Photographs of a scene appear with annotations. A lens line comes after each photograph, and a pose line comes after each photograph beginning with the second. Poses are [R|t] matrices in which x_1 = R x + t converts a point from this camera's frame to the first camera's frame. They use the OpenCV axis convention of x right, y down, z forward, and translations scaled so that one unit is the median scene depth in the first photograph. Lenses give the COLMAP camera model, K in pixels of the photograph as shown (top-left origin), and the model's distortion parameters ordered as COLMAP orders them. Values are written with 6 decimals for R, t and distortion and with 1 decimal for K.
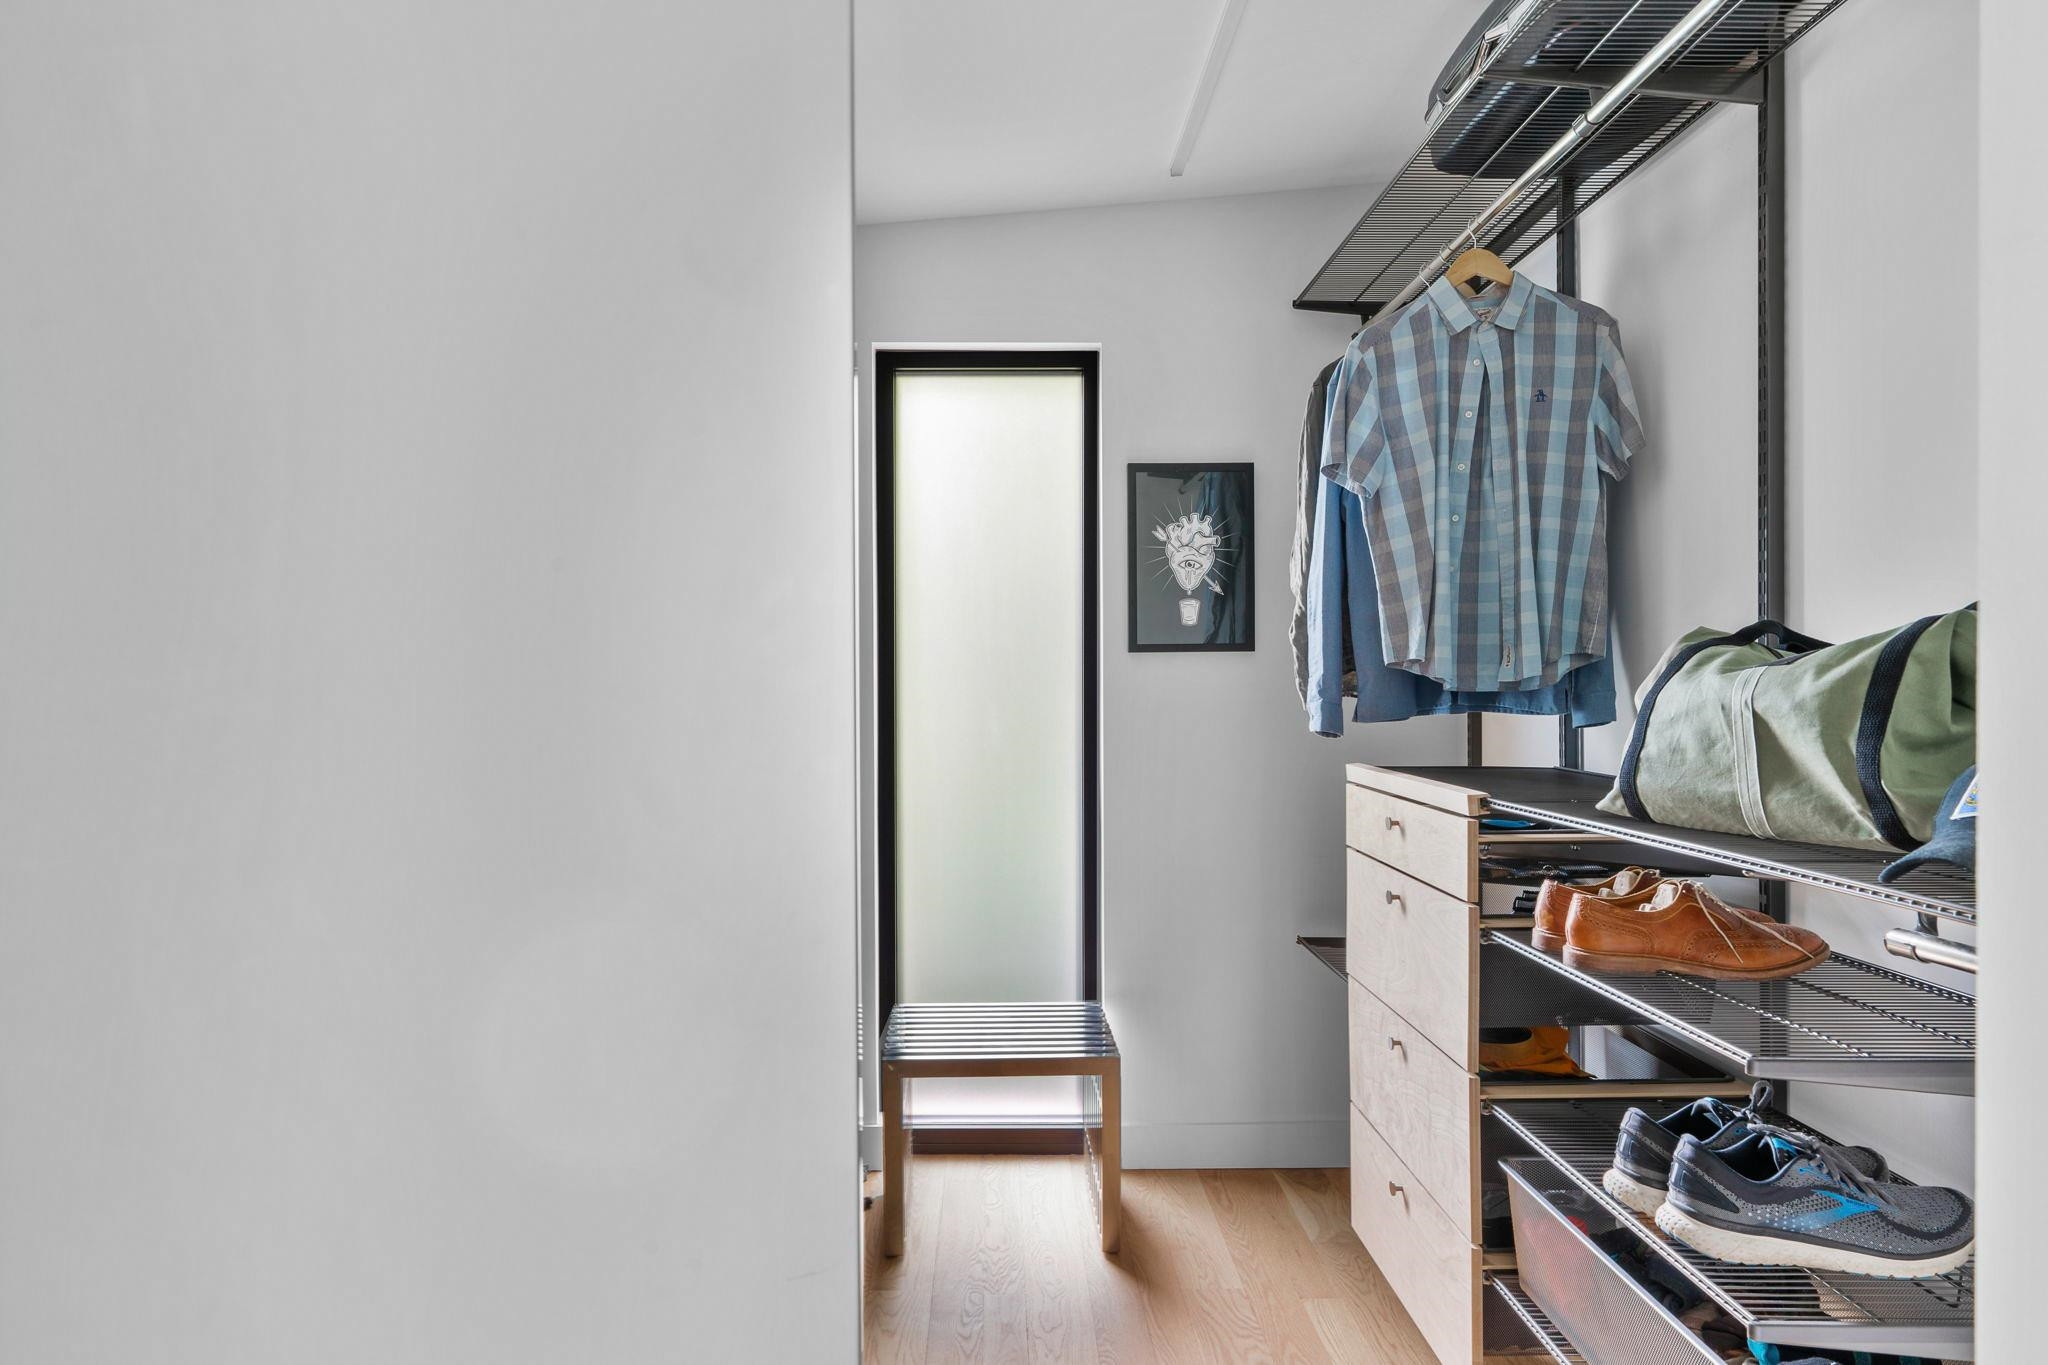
lens RADIAL K [[2048.4, 0, 1024.0], [0, 2048.4, 682.5], [0, 0, 1]] dist [-0.004040, 0.000210]
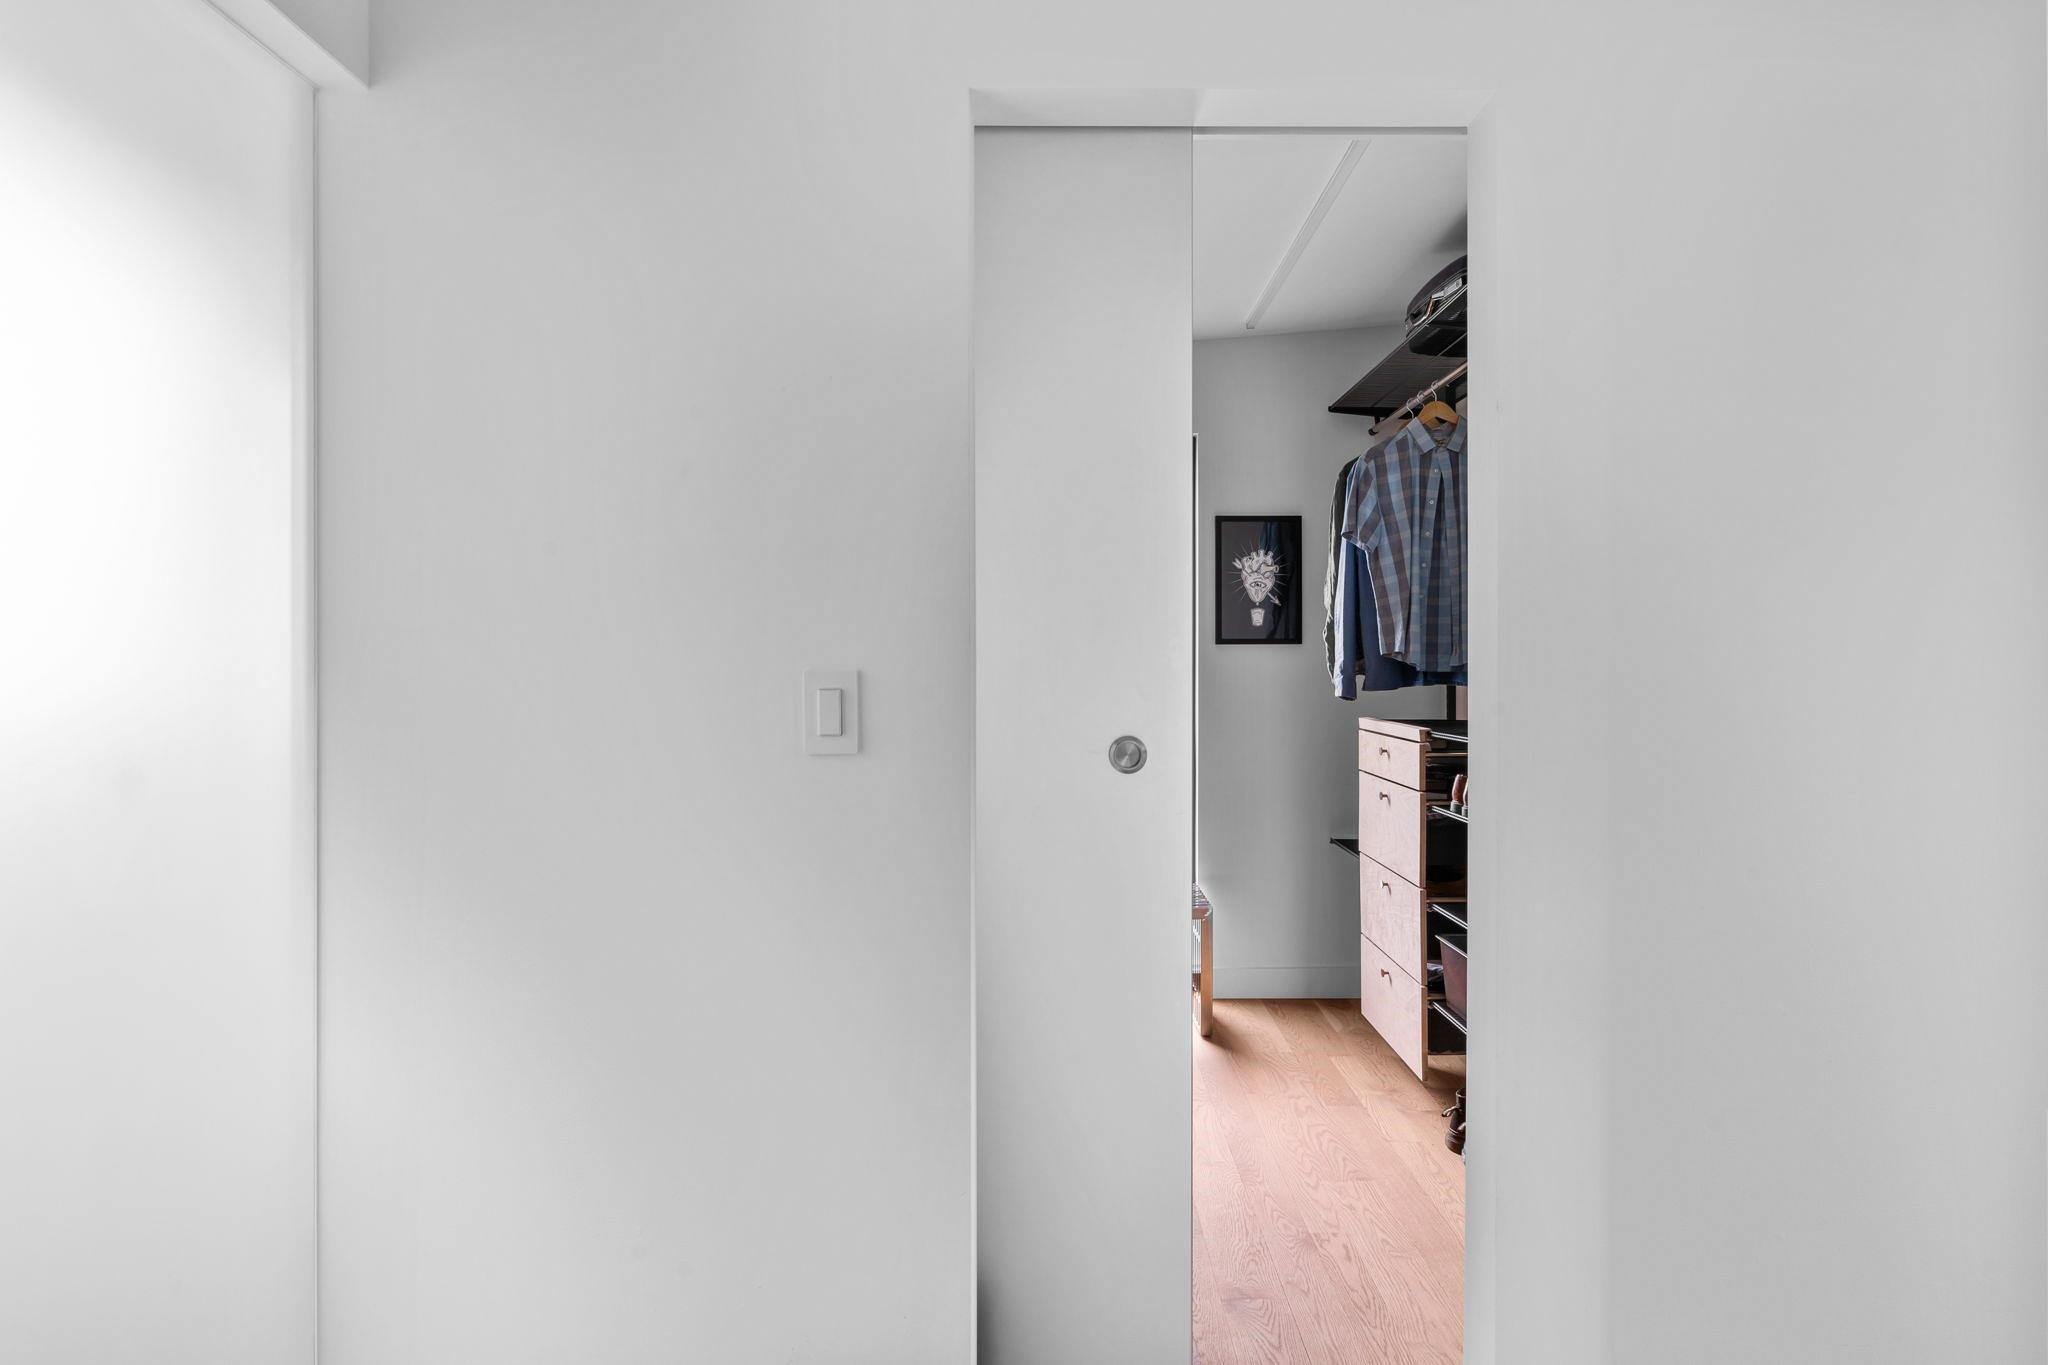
lens RADIAL K [[2048.4, 0, 1024.0], [0, 2048.4, 682.5], [0, 0, 1]] dist [-0.004040, 0.000210]
pose [[0.999637, 0.002361, -0.026856, -0.062345], [-0.002092, 0.999948, 0.010023, -0.002492], [0.026878, -0.009963, 0.999589, -0.627599]]
